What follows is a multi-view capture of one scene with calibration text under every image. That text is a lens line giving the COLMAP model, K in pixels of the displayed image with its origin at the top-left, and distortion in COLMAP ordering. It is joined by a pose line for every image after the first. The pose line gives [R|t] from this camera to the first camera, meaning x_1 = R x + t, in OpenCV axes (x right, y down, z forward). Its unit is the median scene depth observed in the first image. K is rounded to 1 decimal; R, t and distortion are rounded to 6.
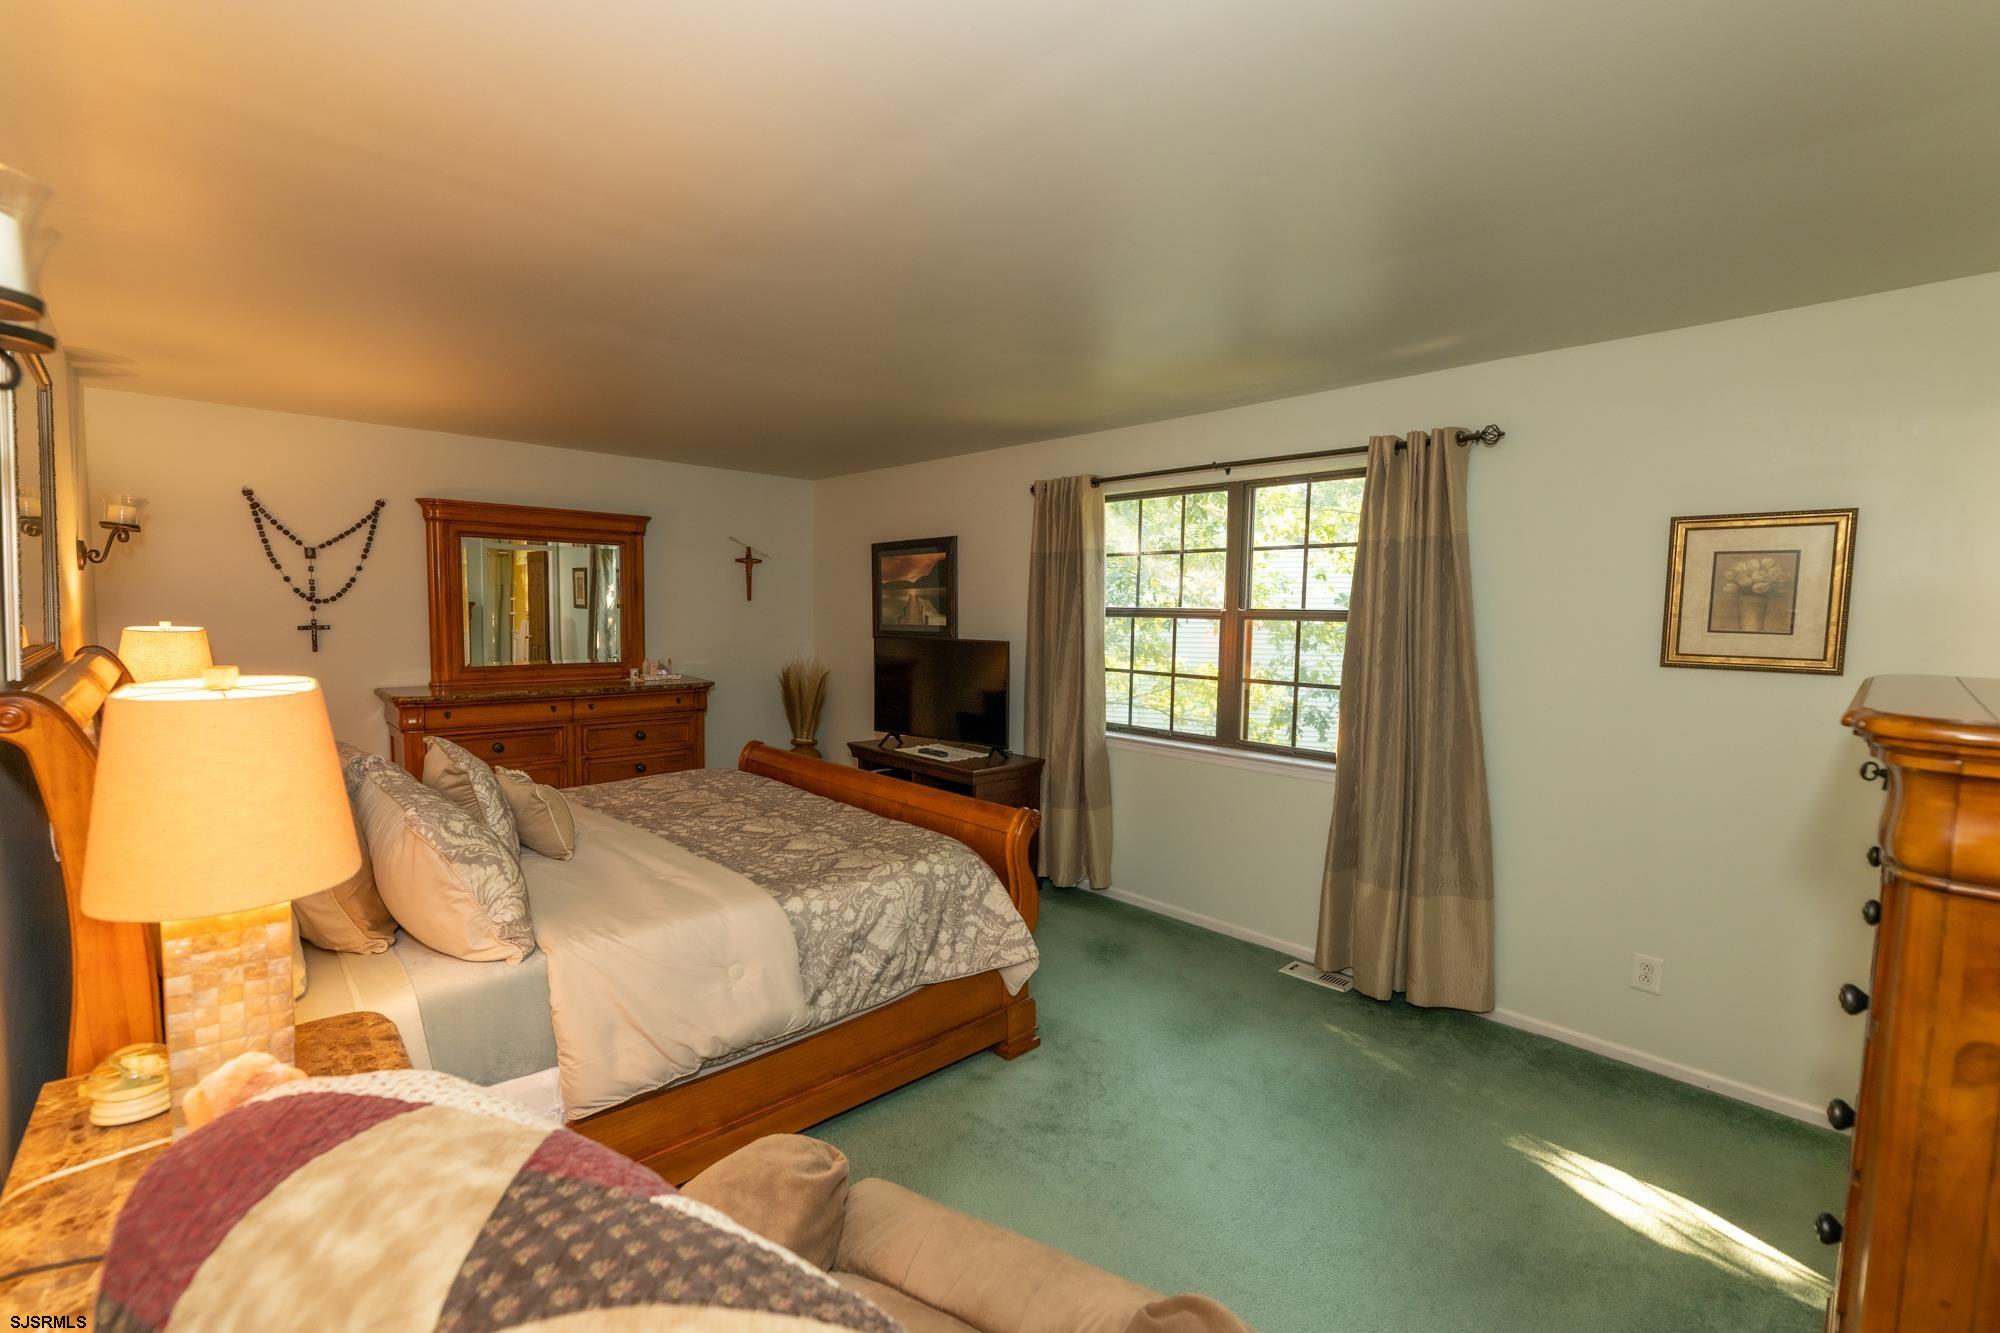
lens RADIAL K [[866.0, 0, 999.0], [0, 866.0, 679.1], [0, 0, 1]] dist [-0.001027, -0.000384]
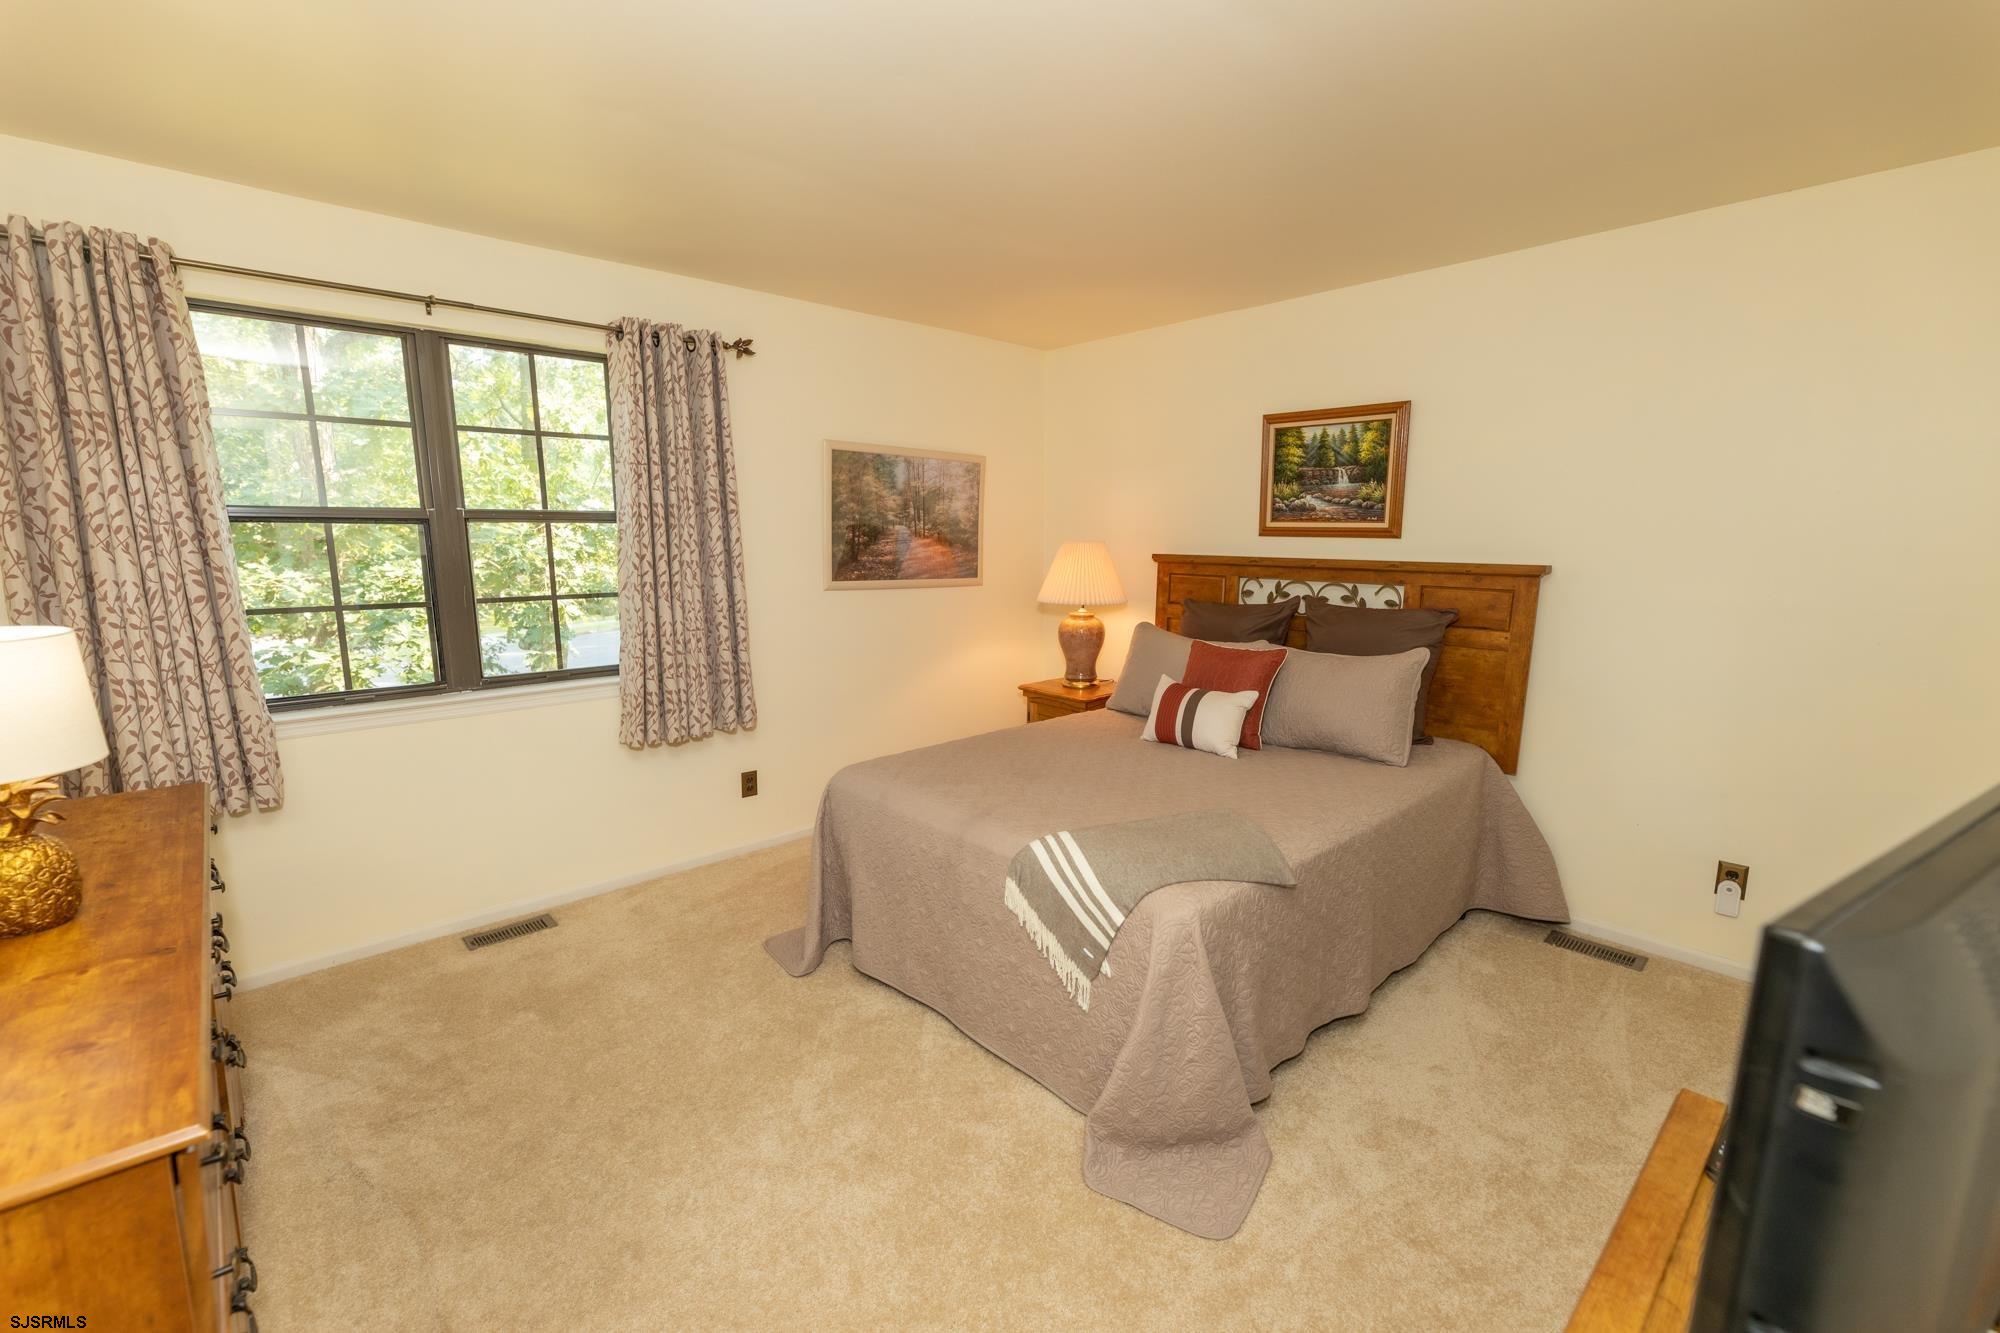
lens RADIAL K [[846.0, 0, 1000.0], [0, 846.0, 666.5], [0, 0, 1]] dist [0.000306, 0.000030]
pose [[0.008008, -0.188753, 0.981992, -0.469764], [0.080158, 0.978985, 0.187521, -0.048342], [-0.996750, 0.077212, 0.022970, 0.542118]]
